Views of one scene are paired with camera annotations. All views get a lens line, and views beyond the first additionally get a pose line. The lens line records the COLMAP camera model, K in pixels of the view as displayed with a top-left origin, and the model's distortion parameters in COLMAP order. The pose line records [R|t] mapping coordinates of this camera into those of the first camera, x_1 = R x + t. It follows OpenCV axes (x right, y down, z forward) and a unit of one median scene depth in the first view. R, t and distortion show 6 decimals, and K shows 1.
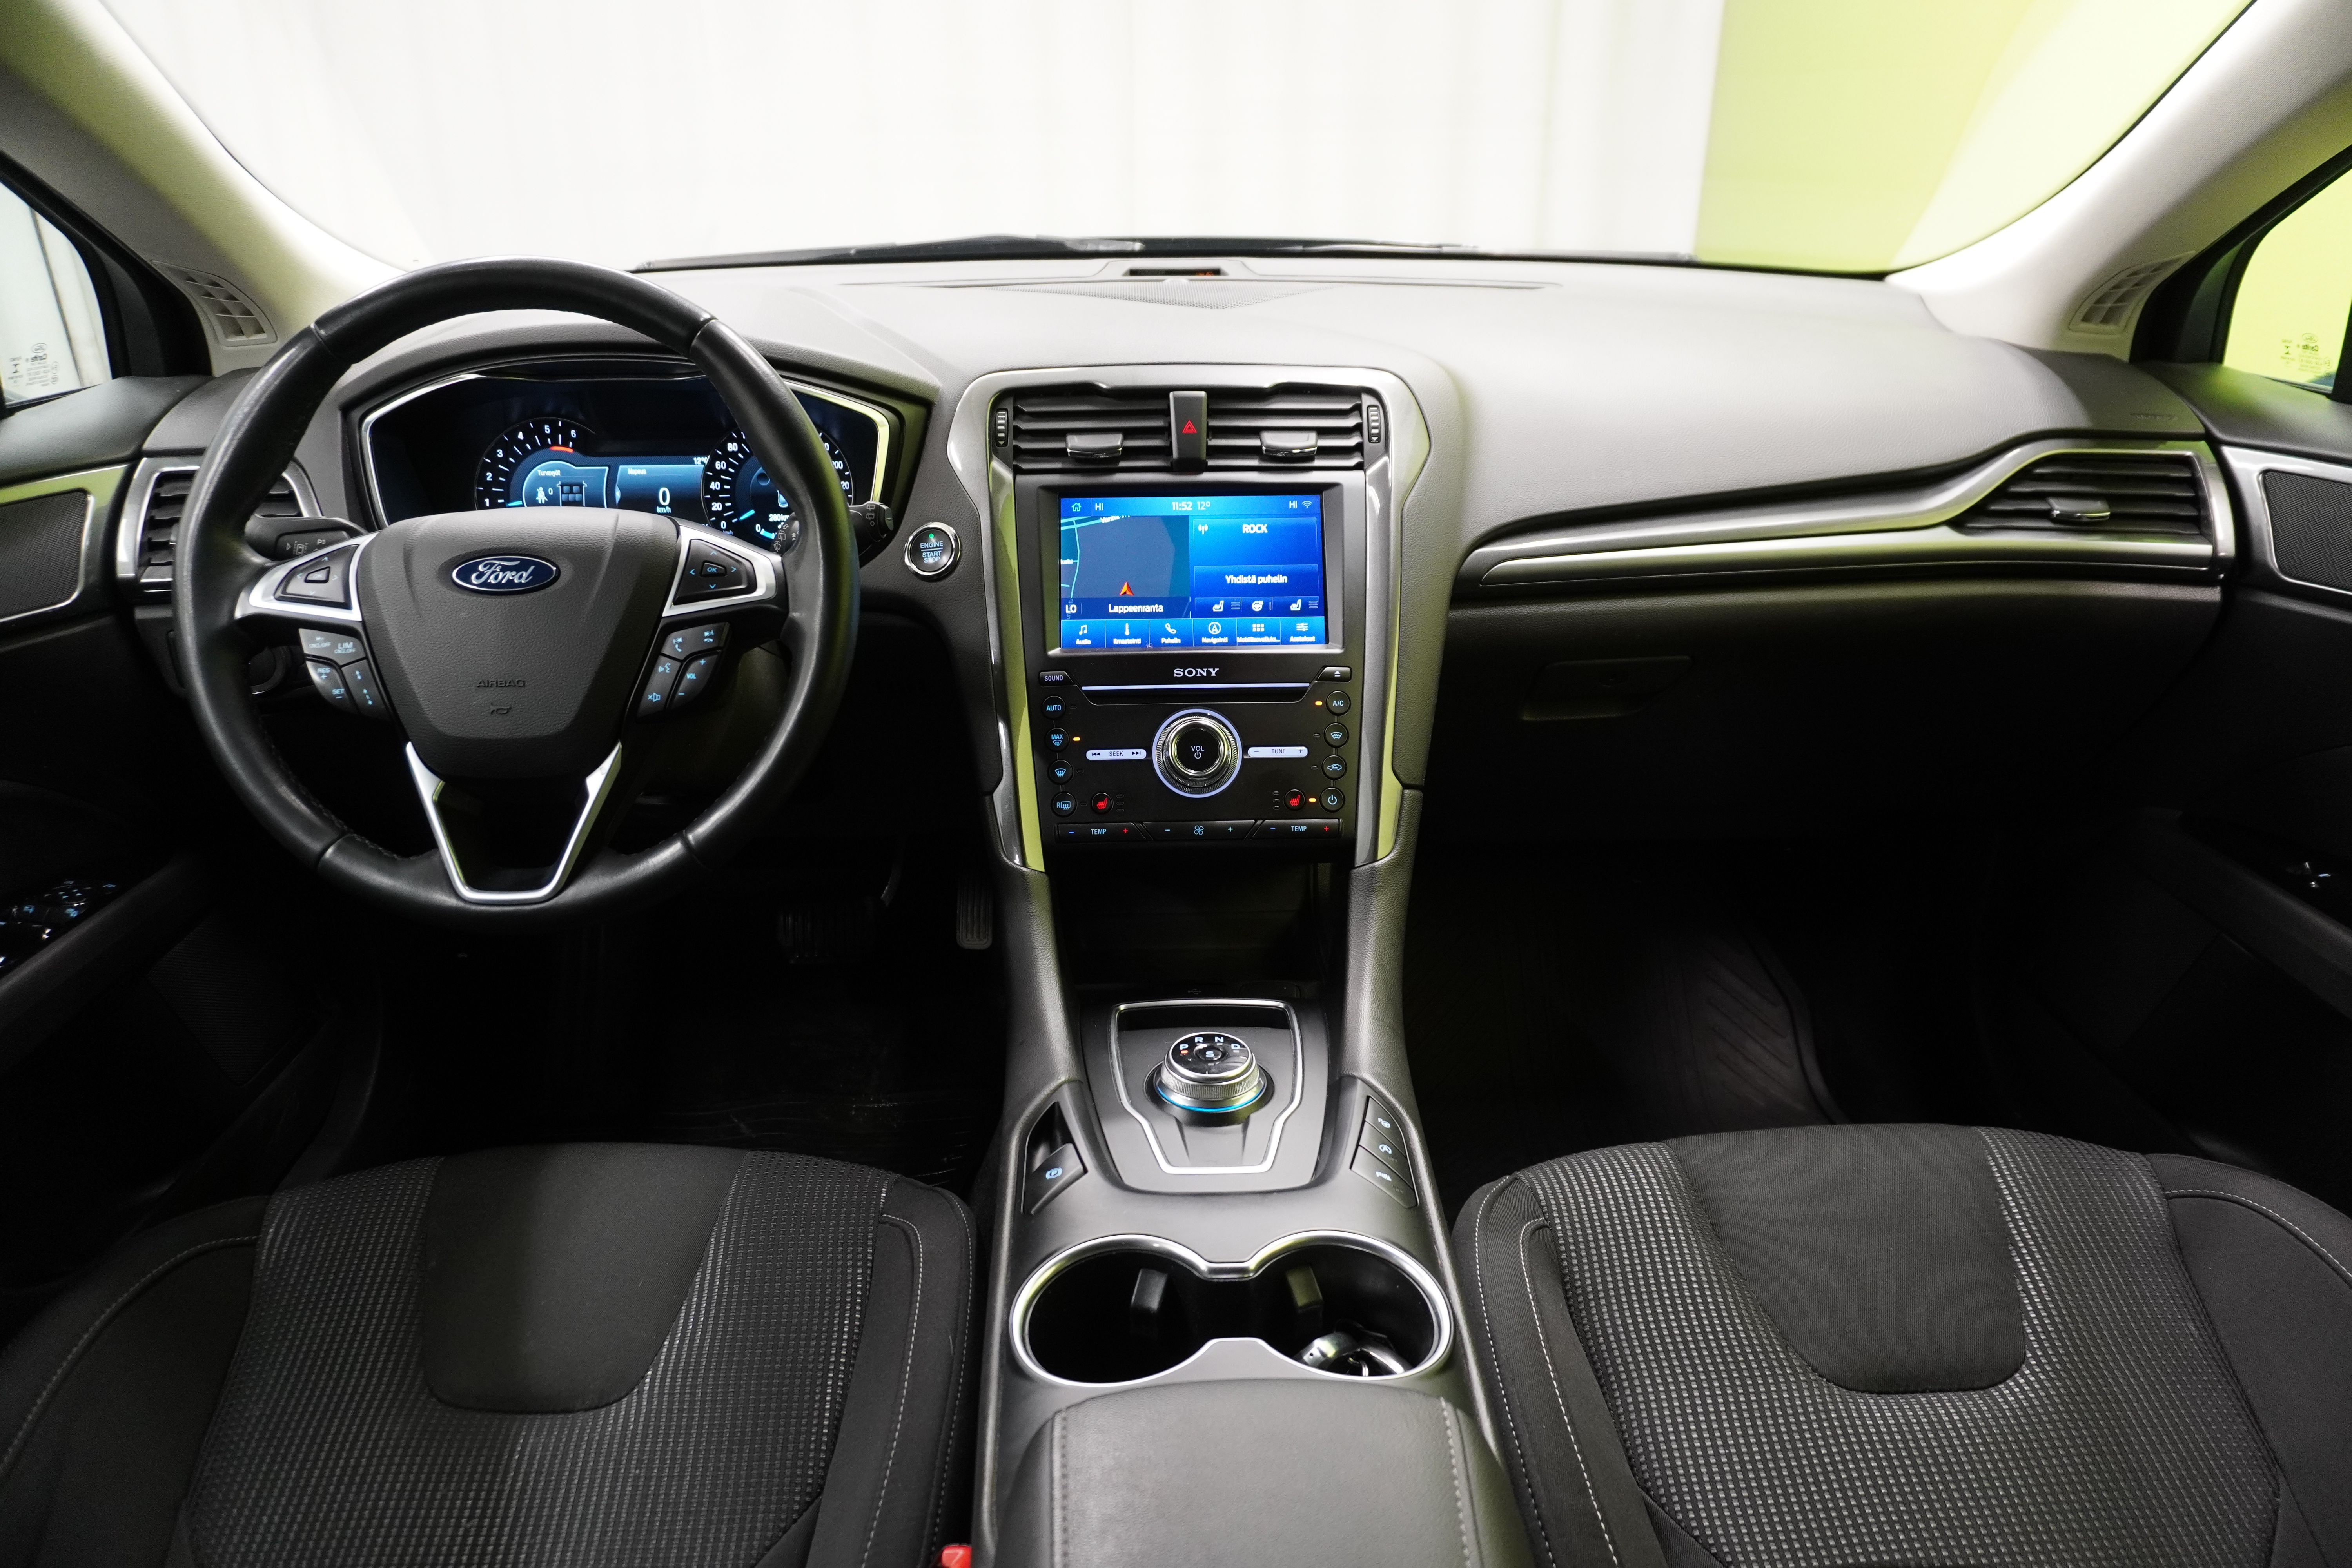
lens RADIAL K [[1607.4, 0, 1179.8], [0, 1607.4, 785.1], [0, 0, 1]] dist [-0.032075, 0.021933]
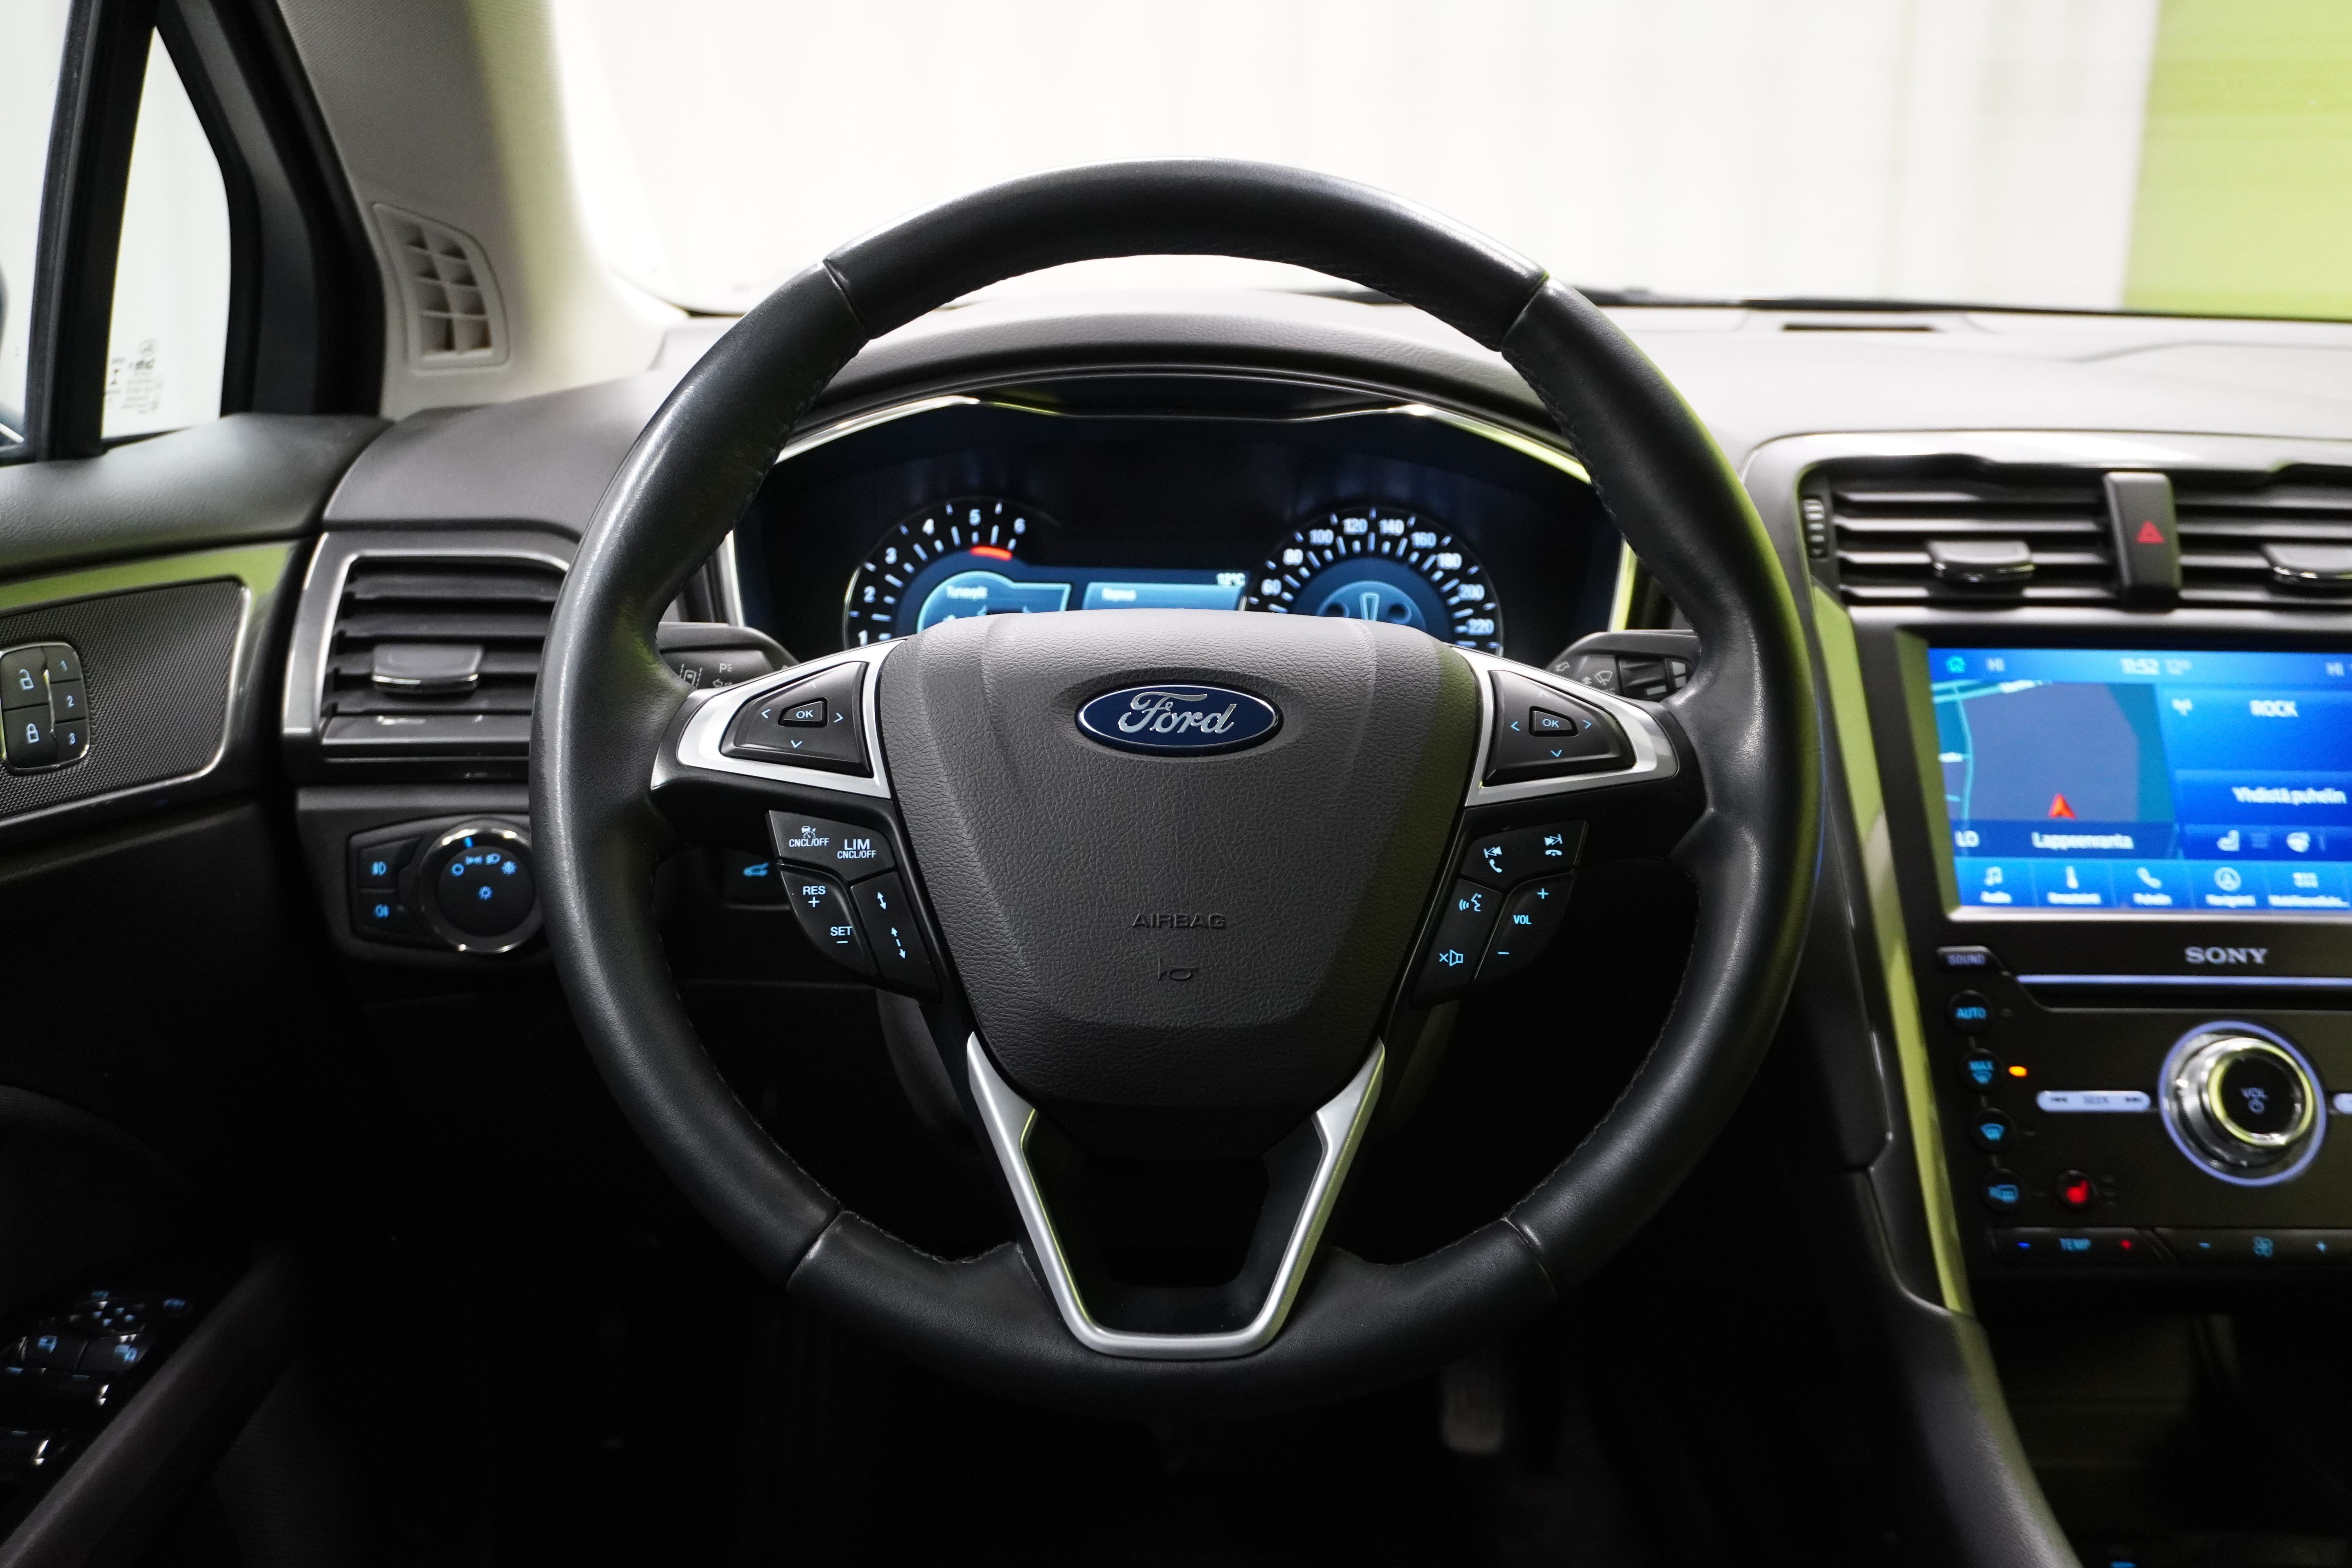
lens RADIAL K [[2317.8, 0, 1176.2], [0, 2317.8, 786.3], [0, 0, 1]] dist [-0.022040, 0.000000]
pose [[0.999710, 0.024020, -0.001468, -0.344062], [-0.023906, 0.984259, -0.175106, 0.019925], [-0.002761, 0.175091, 0.984548, 0.205064]]
